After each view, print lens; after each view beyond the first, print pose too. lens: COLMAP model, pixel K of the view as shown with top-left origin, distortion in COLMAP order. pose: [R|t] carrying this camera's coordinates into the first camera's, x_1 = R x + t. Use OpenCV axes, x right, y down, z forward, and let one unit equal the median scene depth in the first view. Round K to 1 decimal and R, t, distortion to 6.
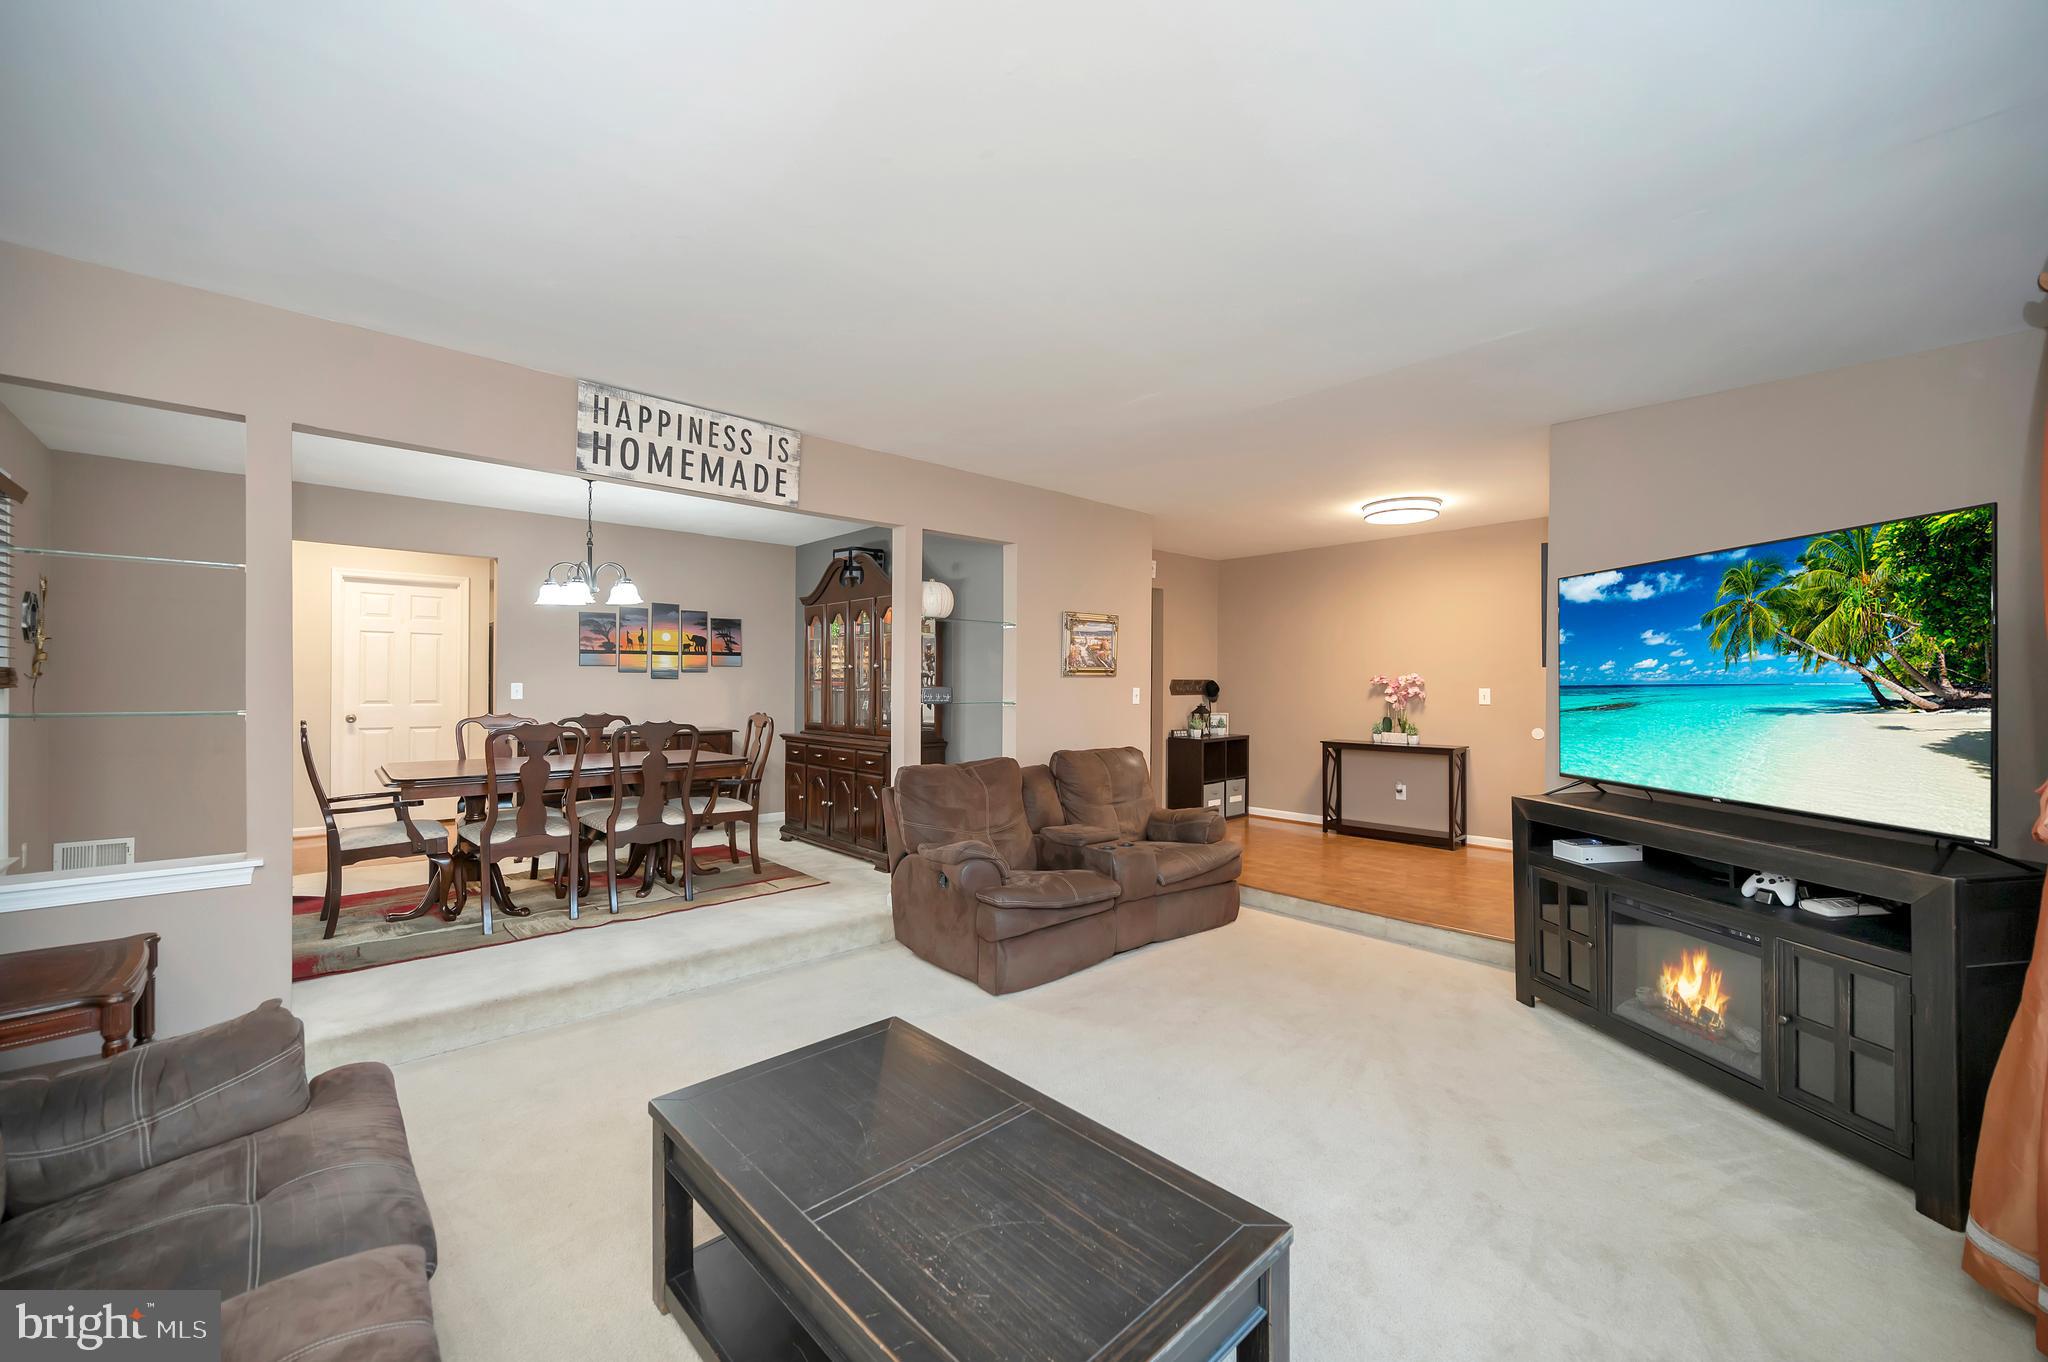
lens RADIAL K [[826.5, 0, 1024.3], [0, 826.5, 674.4], [0, 0, 1]] dist [-0.002761, -0.000035]
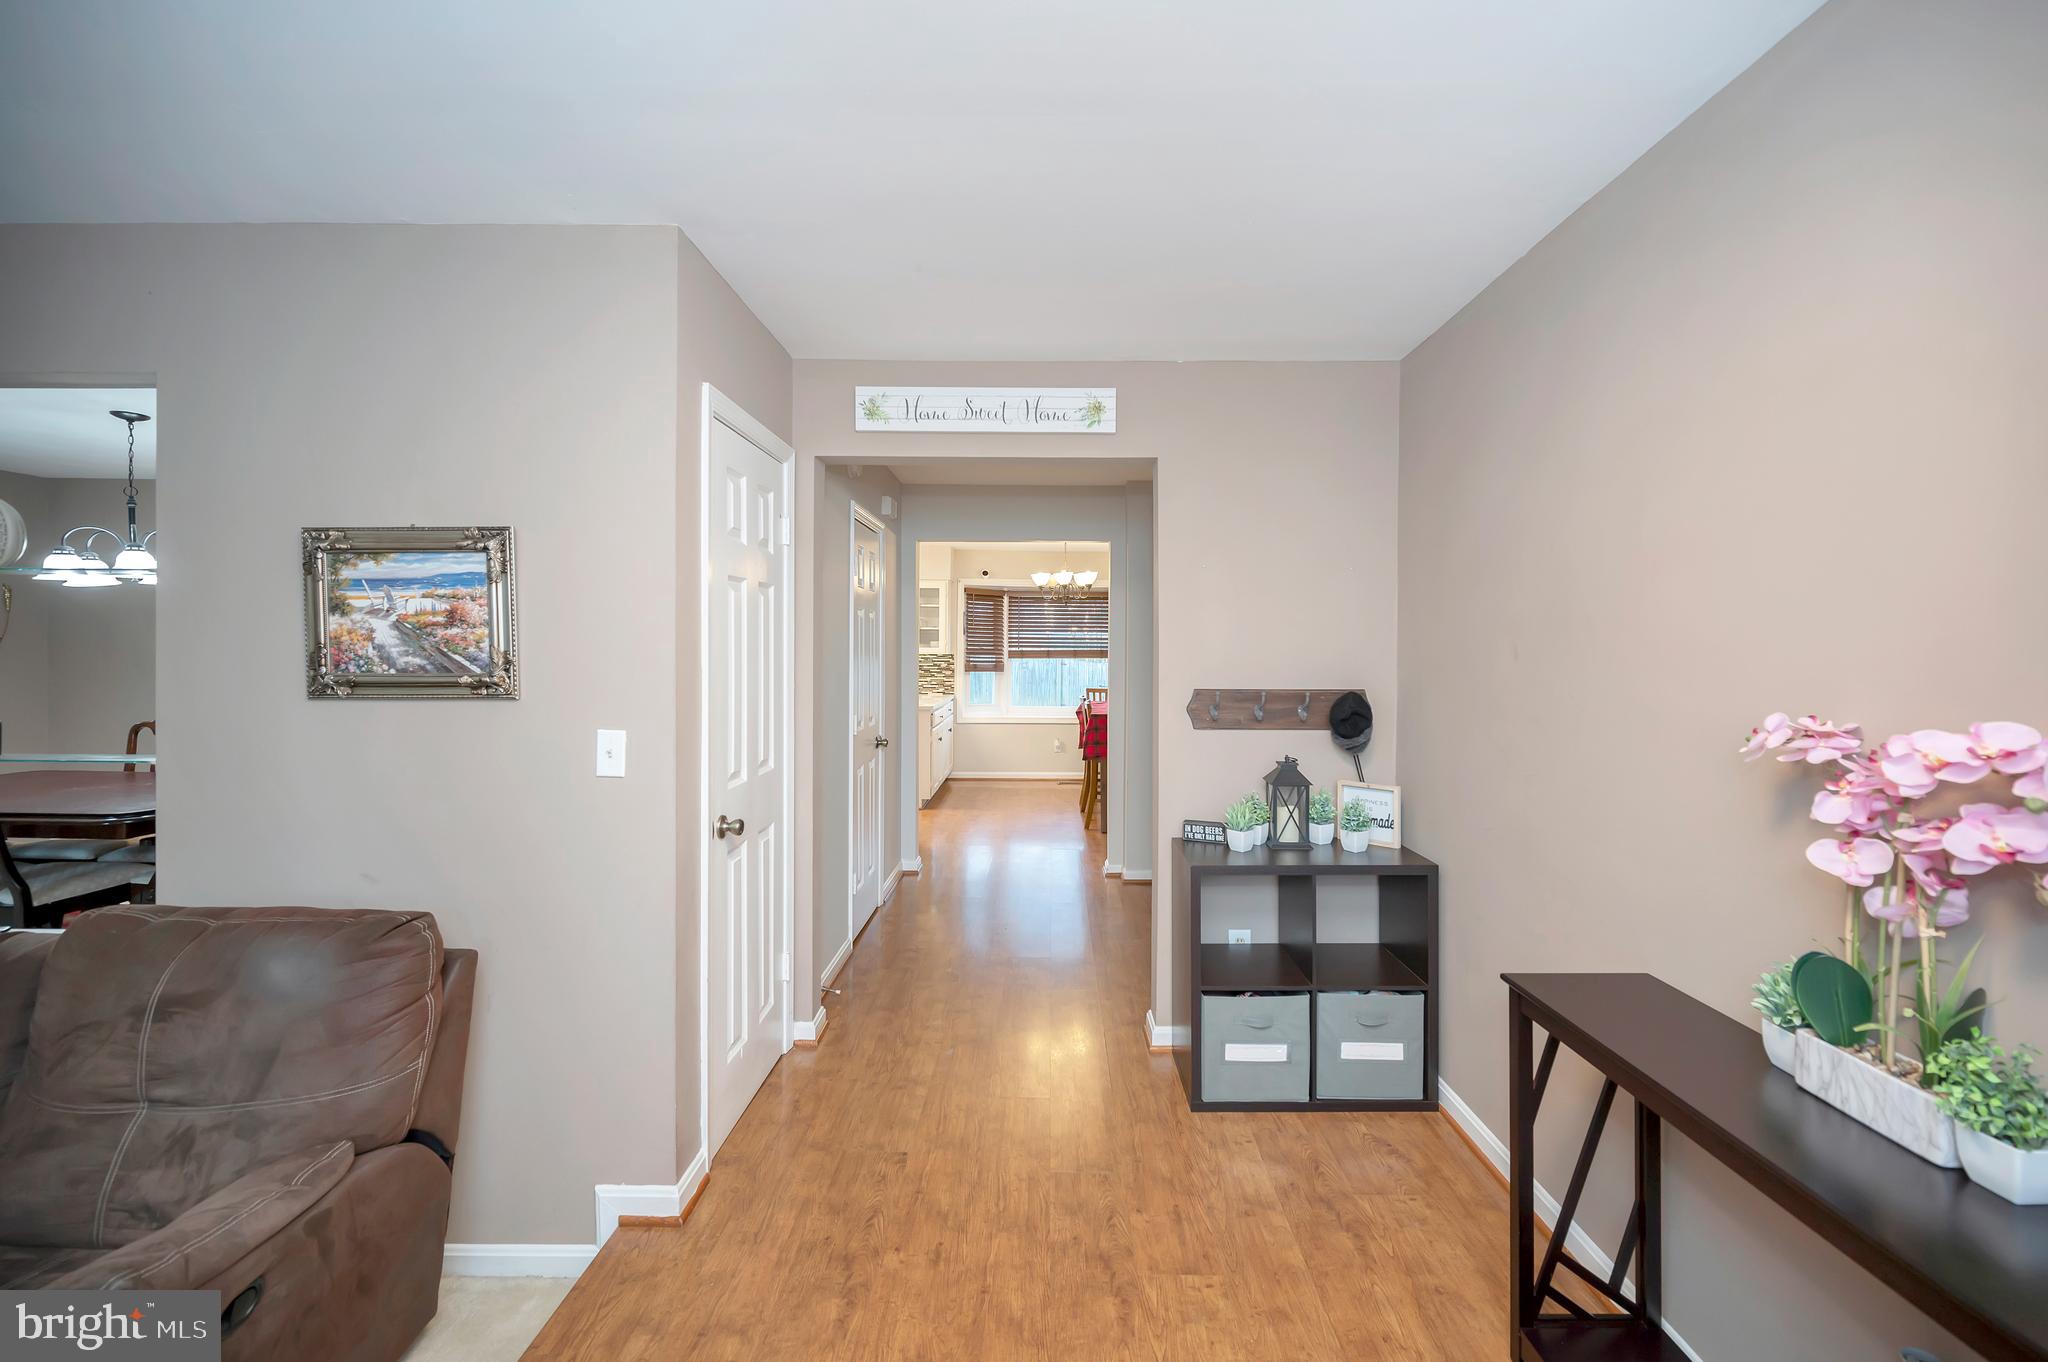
lens RADIAL K [[826.5, 0, 1036.5], [0, 826.5, 664.7], [0, 0, 1]] dist [-0.002761, -0.000035]
pose [[0.716418, 0.012086, -0.697566, 0.447740], [0.006480, 0.999692, 0.023976, -0.016336], [0.697641, -0.021697, 0.716119, 0.771090]]
